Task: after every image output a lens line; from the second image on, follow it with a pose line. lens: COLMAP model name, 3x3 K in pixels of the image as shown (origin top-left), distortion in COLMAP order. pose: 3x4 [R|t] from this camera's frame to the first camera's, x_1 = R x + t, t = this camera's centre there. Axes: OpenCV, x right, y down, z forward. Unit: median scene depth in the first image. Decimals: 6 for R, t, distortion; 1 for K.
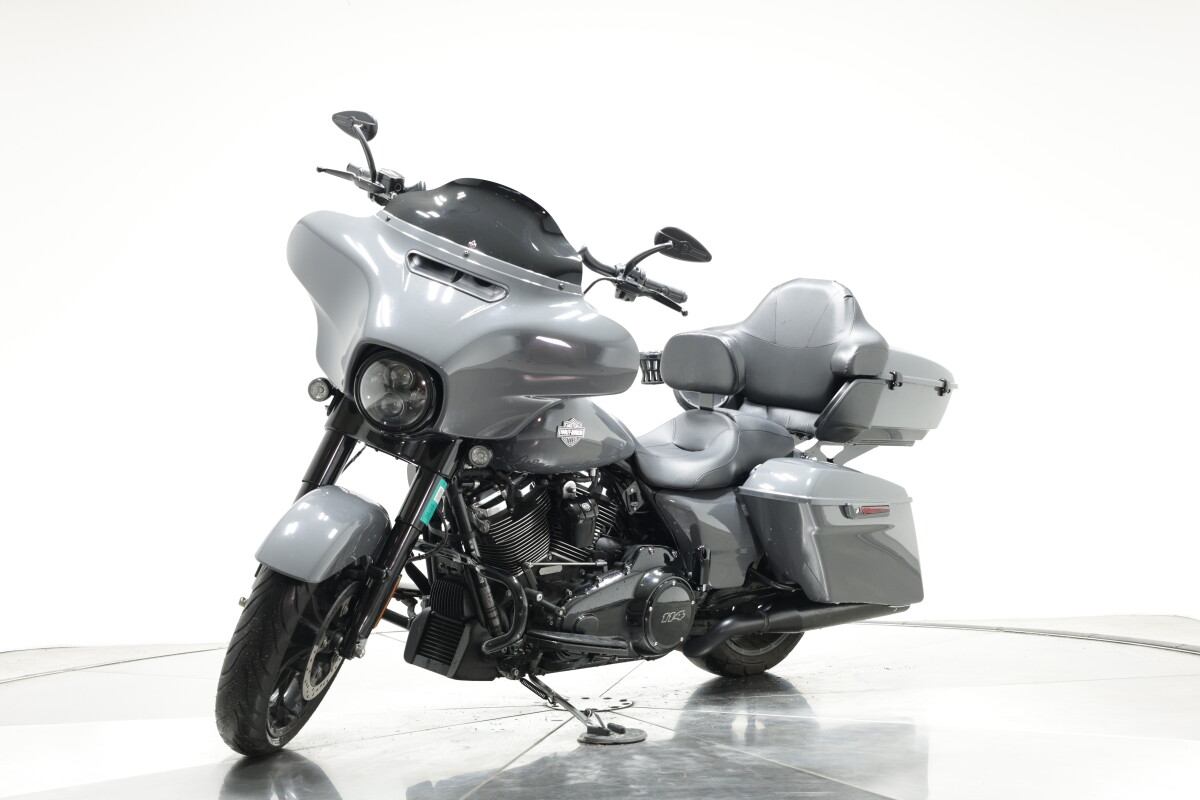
lens RADIAL K [[1622.0, 0, 600.0], [0, 1622.0, 400.0], [0, 0, 1]] dist [0.001784, 0.012322]
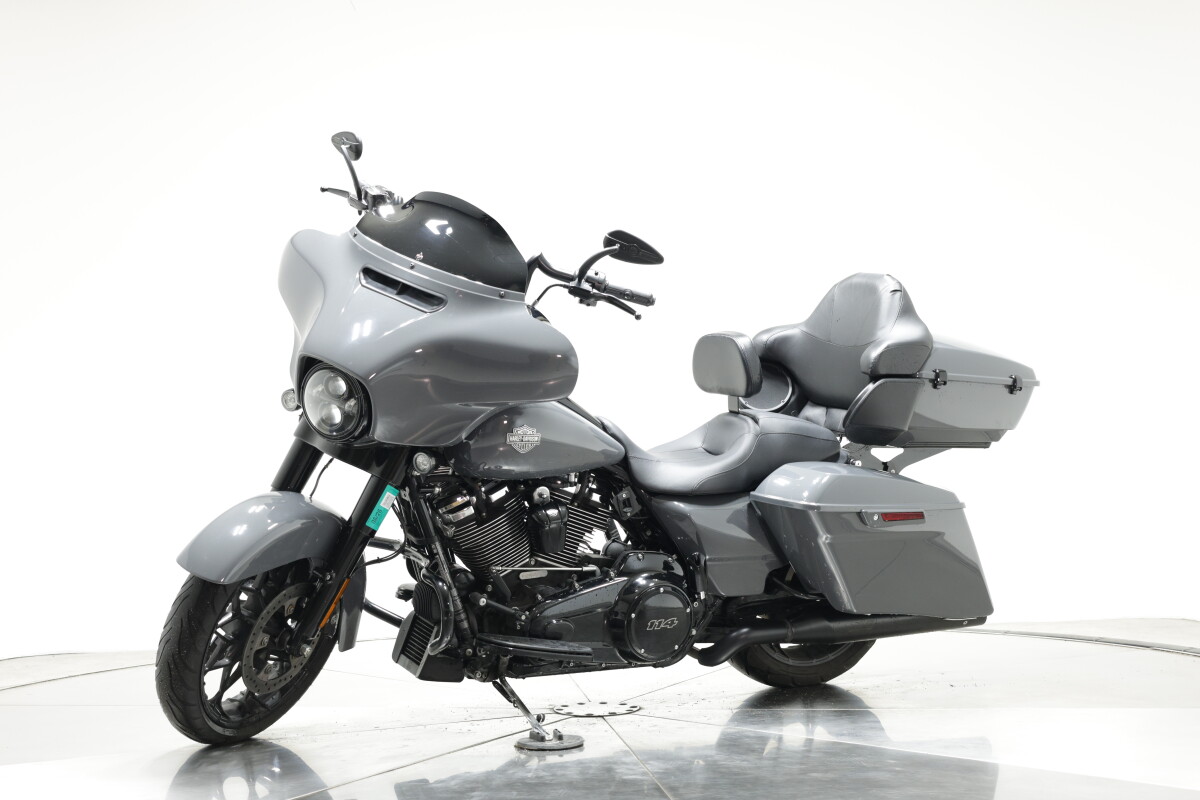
lens RADIAL K [[1622.0, 0, 600.0], [0, 1622.0, 400.0], [0, 0, 1]] dist [0.001784, 0.012322]
pose [[0.954159, -0.014437, -0.298951, 0.314019], [0.015302, 0.999883, 0.000553, -0.003758], [0.298908, -0.005102, 0.954268, 0.050593]]
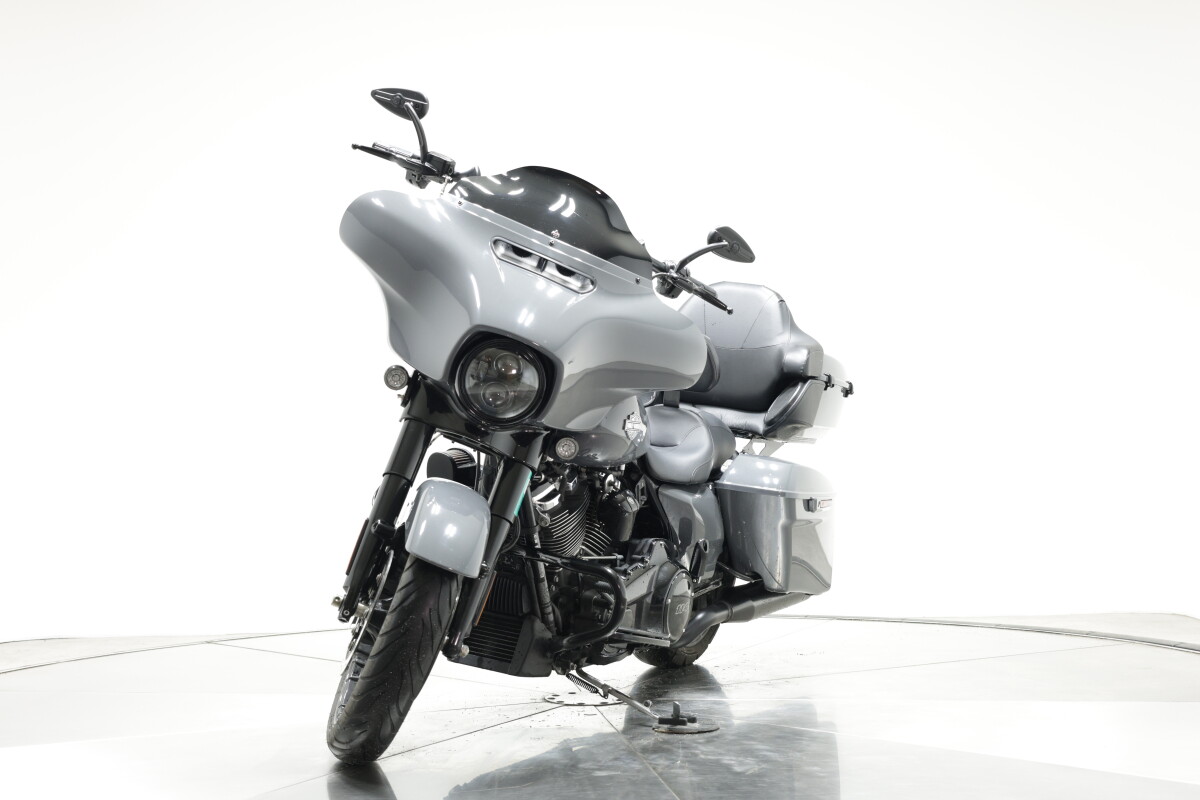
lens RADIAL K [[1622.0, 0, 600.0], [0, 1622.0, 400.0], [0, 0, 1]] dist [0.001784, 0.012322]
pose [[0.943168, 0.017939, 0.331832, -0.353854], [-0.017197, 0.999839, -0.005174, 0.008938], [-0.331871, -0.000826, 0.943324, 0.056490]]
